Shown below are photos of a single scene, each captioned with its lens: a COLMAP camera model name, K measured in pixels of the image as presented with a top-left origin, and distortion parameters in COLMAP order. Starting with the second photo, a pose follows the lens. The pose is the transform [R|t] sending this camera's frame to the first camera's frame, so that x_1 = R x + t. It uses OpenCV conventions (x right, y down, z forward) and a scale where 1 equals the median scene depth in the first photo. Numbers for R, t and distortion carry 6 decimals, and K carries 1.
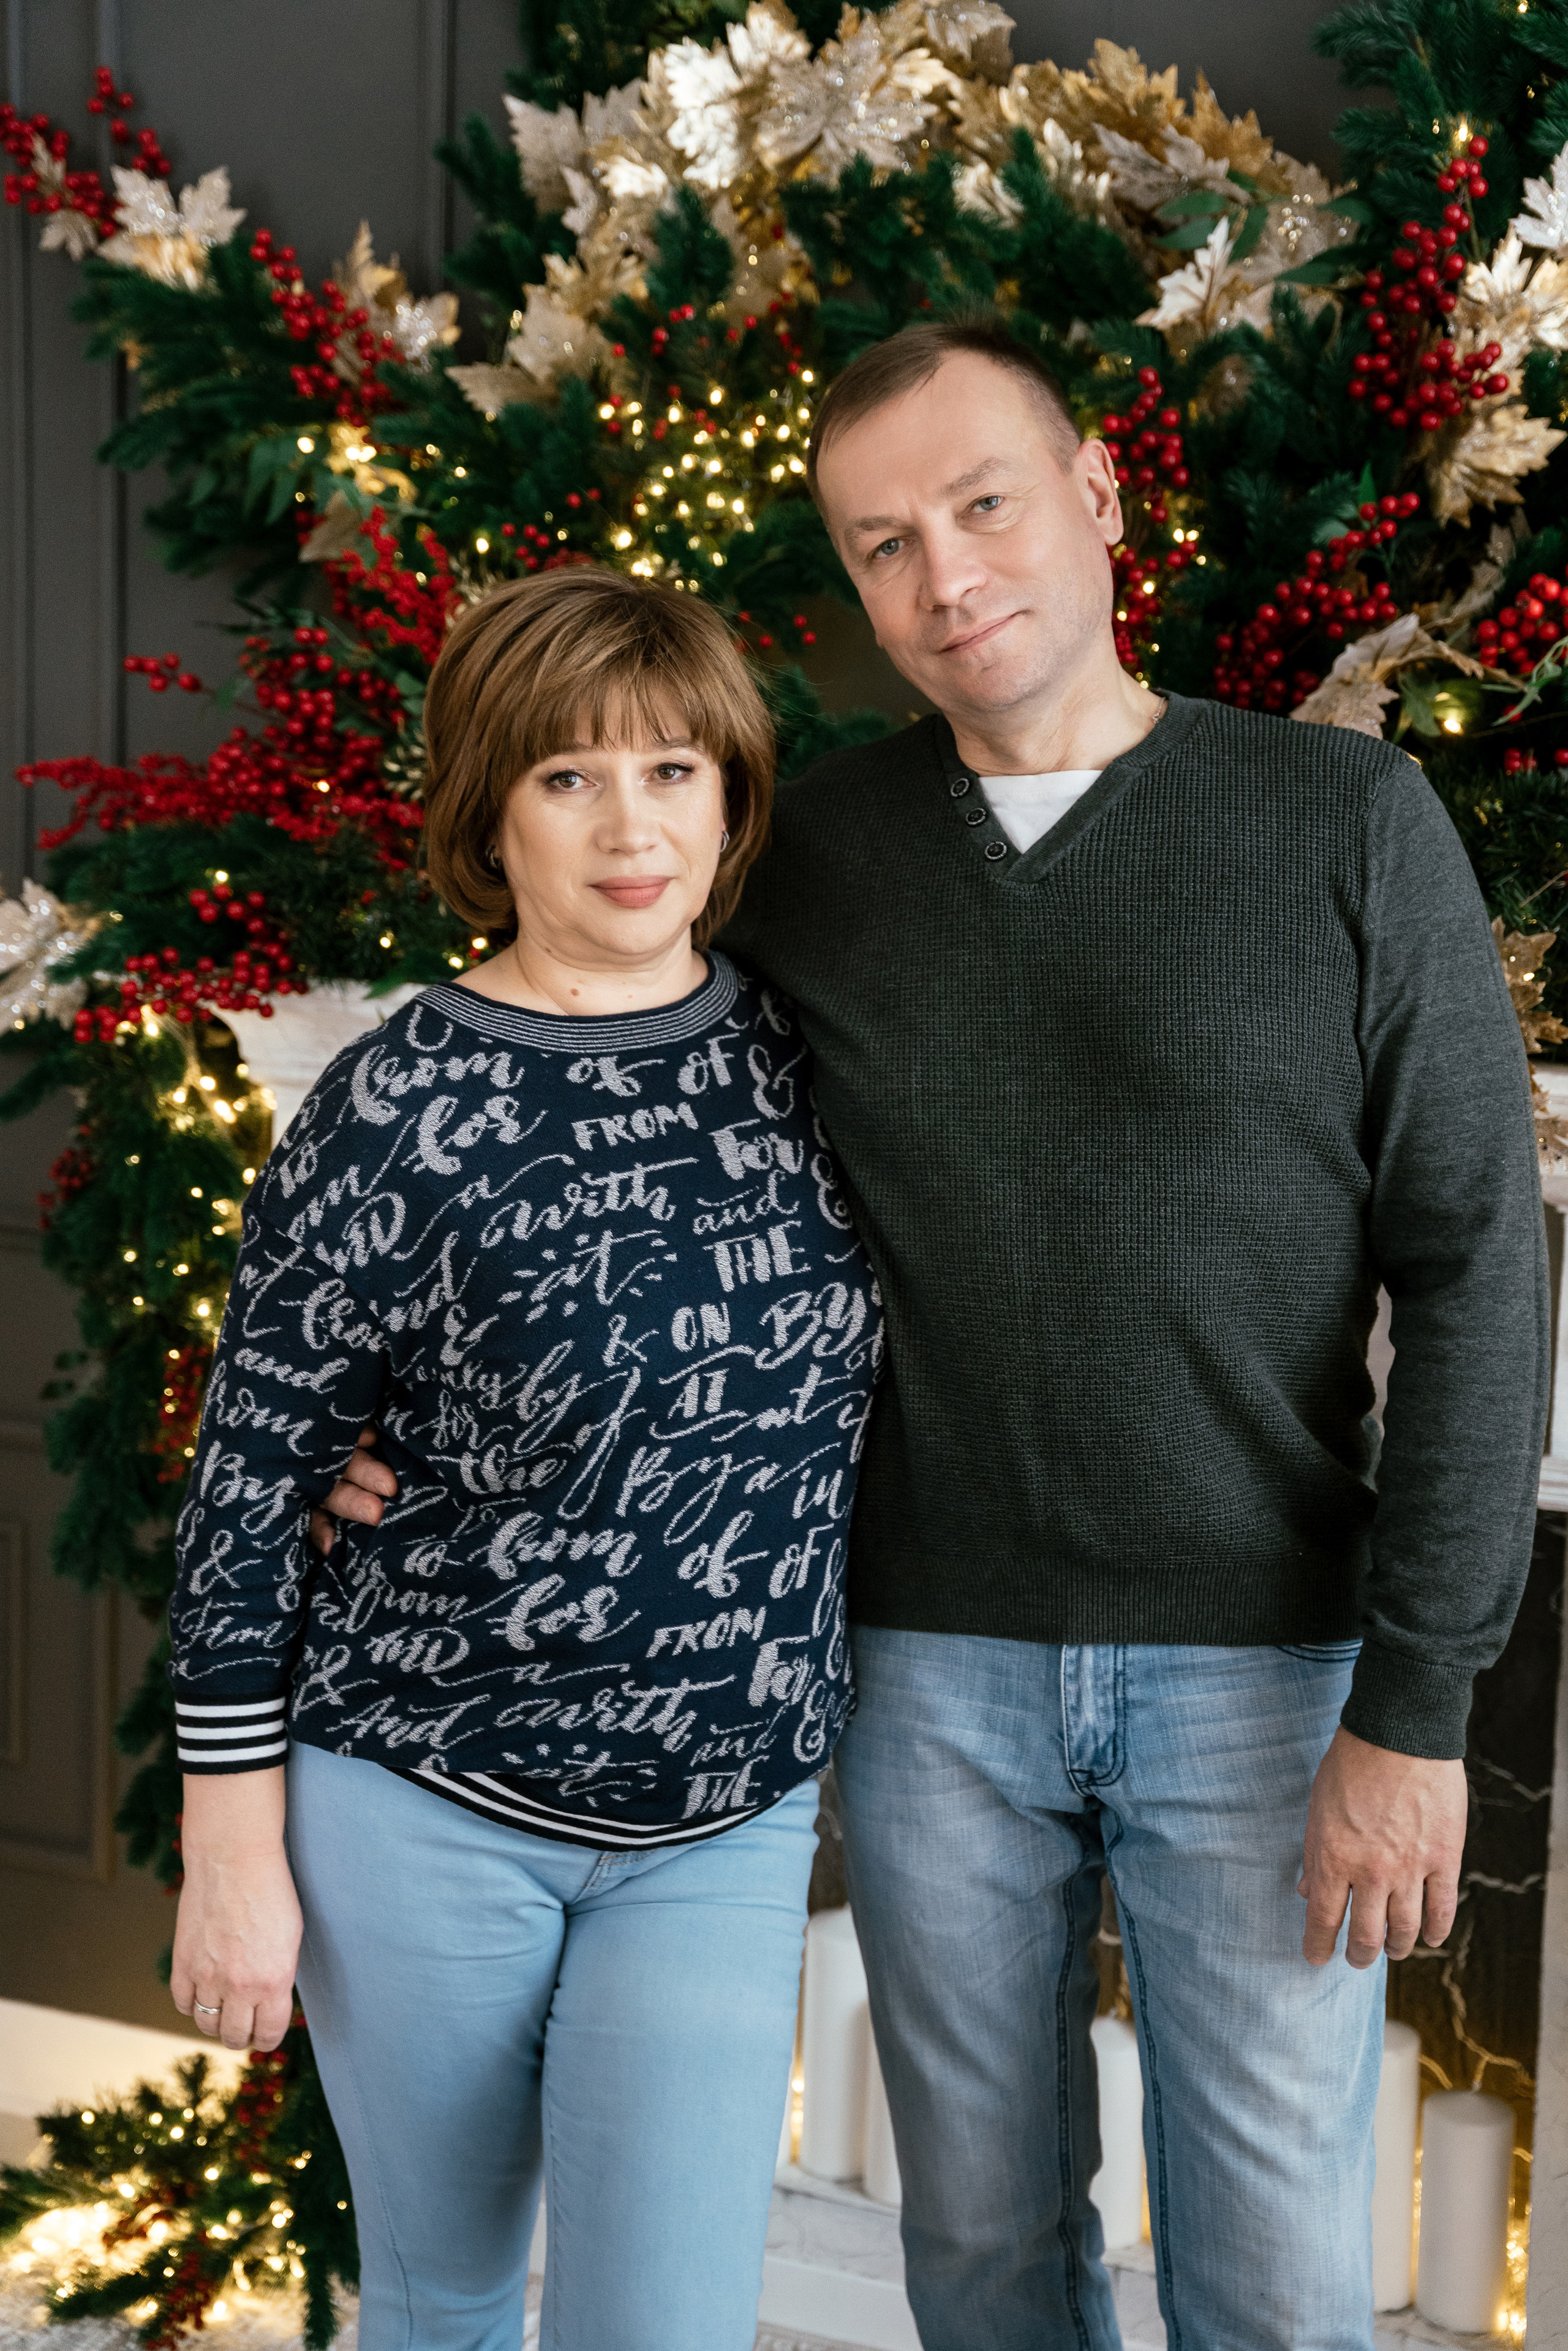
lens RADIAL K [[3333.0, 0, 784.0], [0, 3333.0, 1098.1], [0, 0, 1]] dist [0.107444, 0.003882]
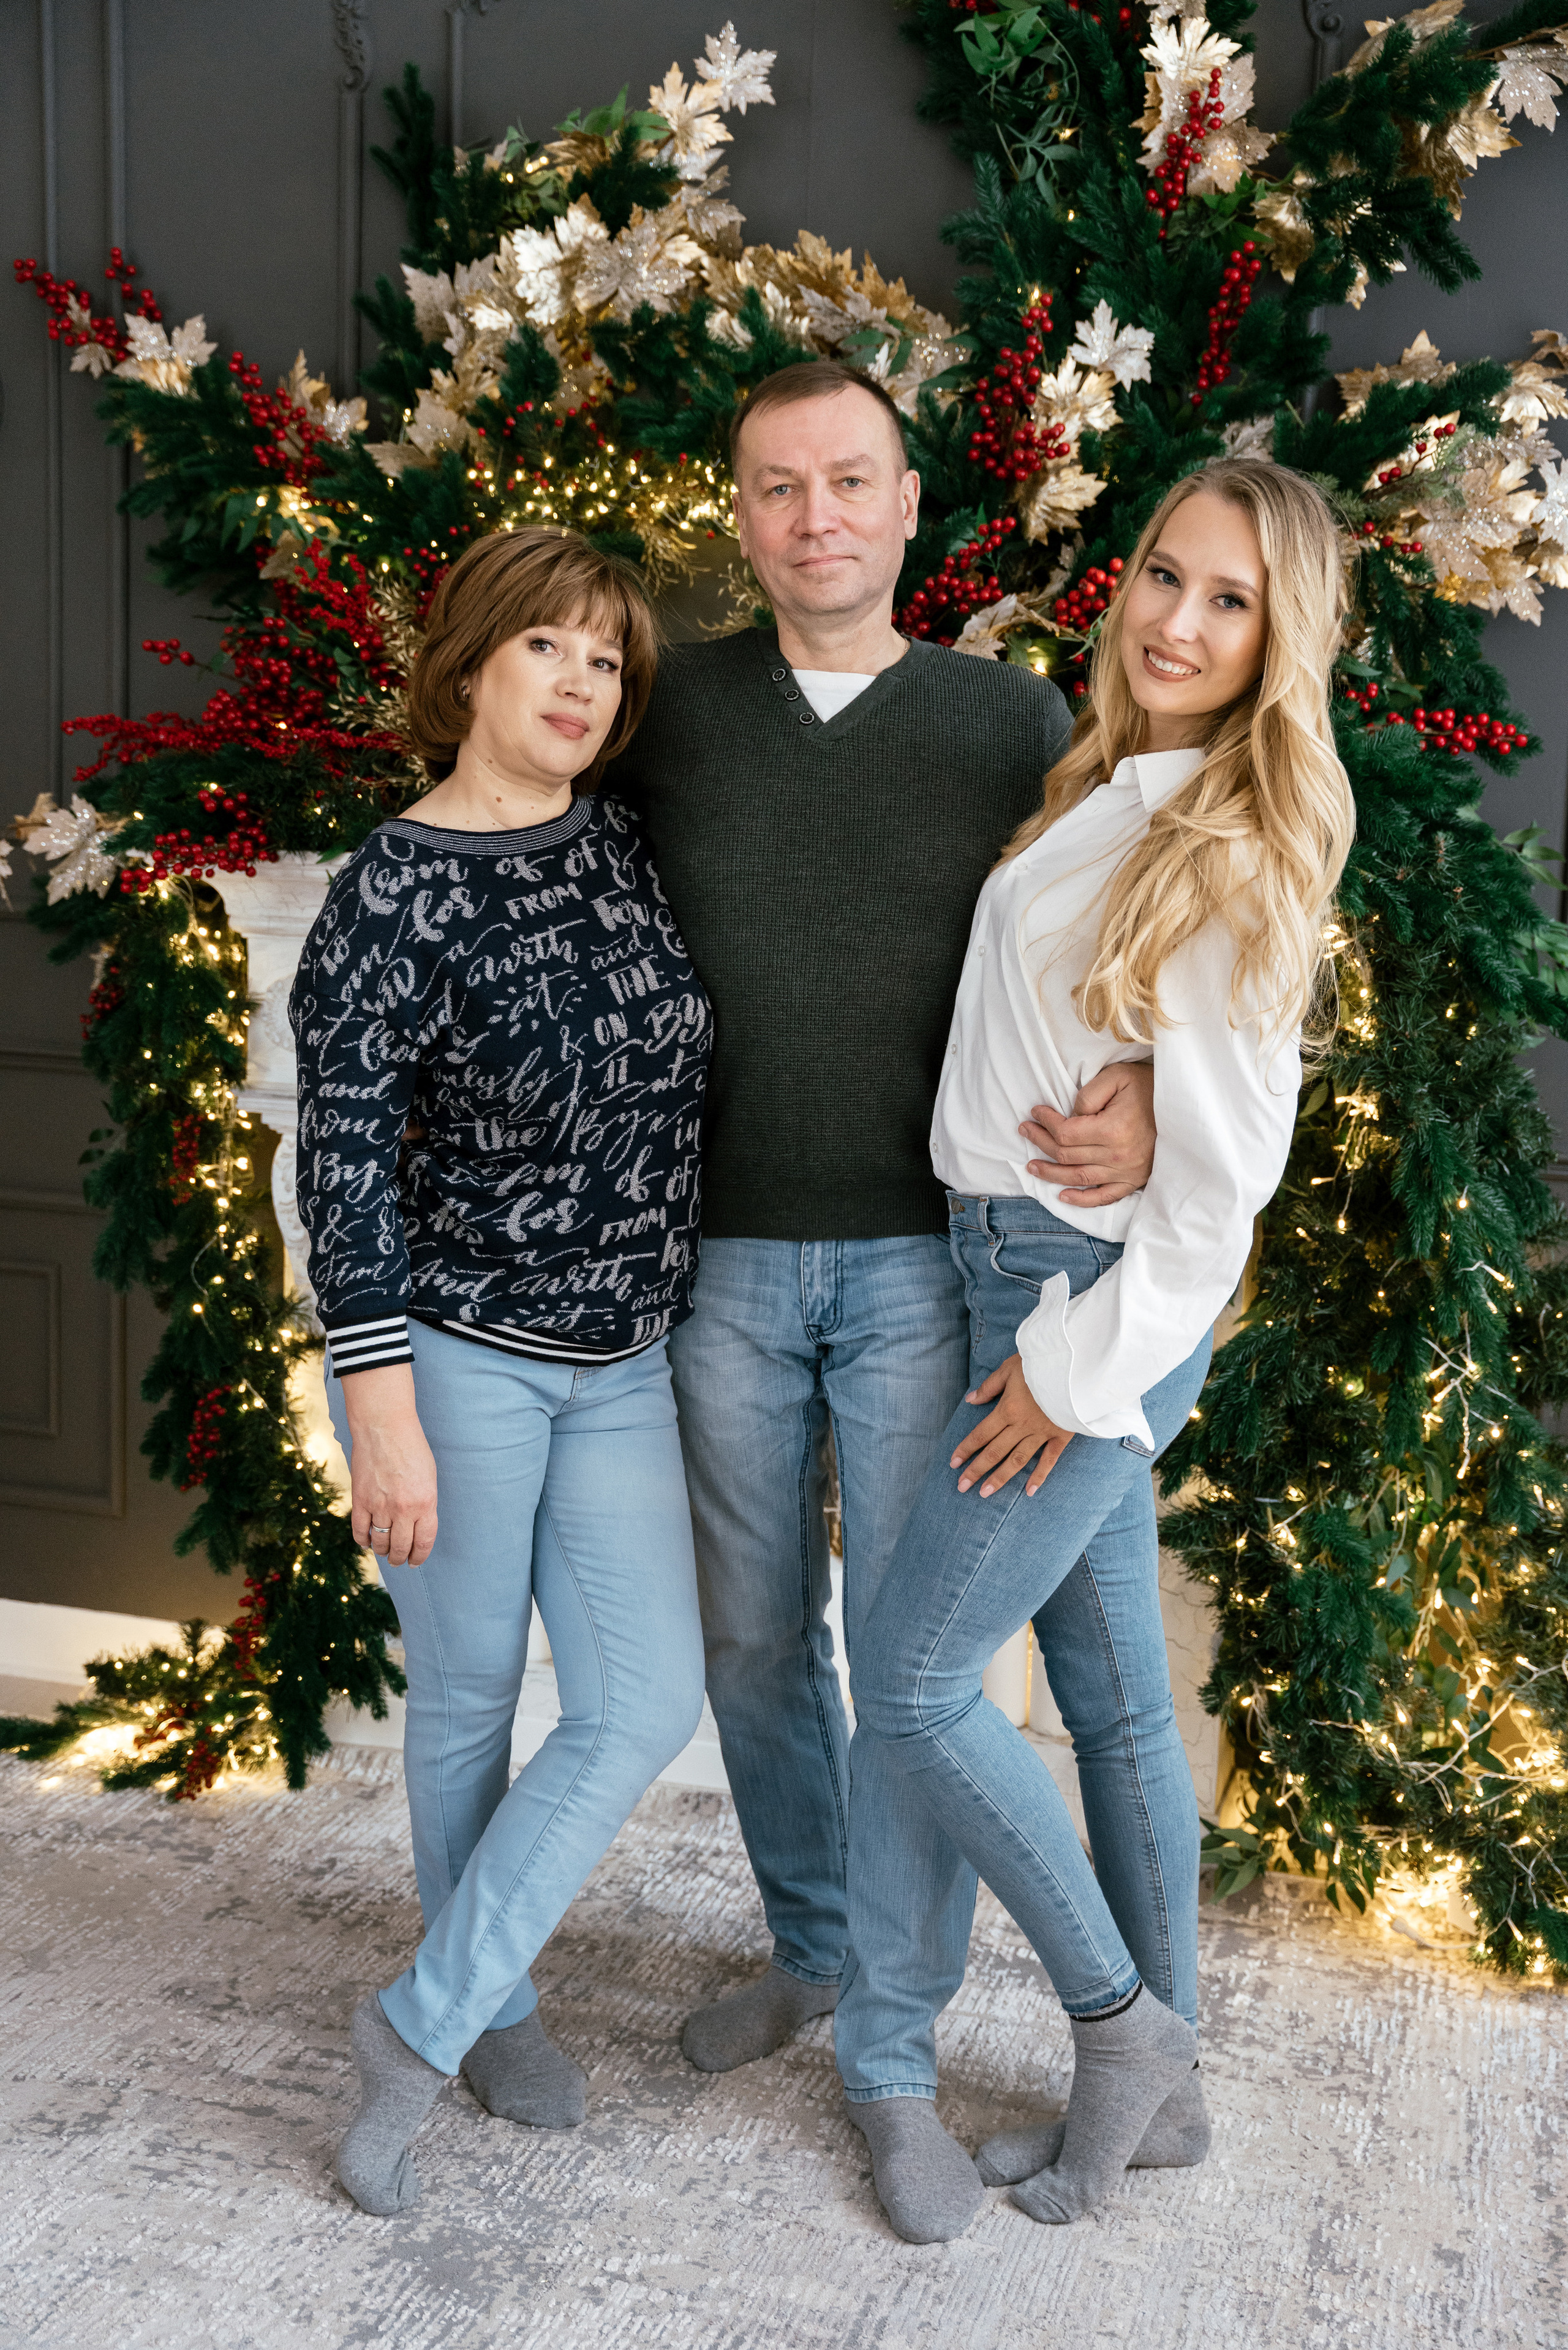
lens RADIAL K [[2583.4, 0, 779.2], [0, 2583.4, 1062.0], [0, 0, 1]] dist [0.003046, 0.033854]
pose [[0.994962, -0.015303, 0.099082, -0.037101], [0.016876, 0.999744, -0.015057, 0.078269], [-0.098827, 0.016653, 0.994965, -0.153665]]
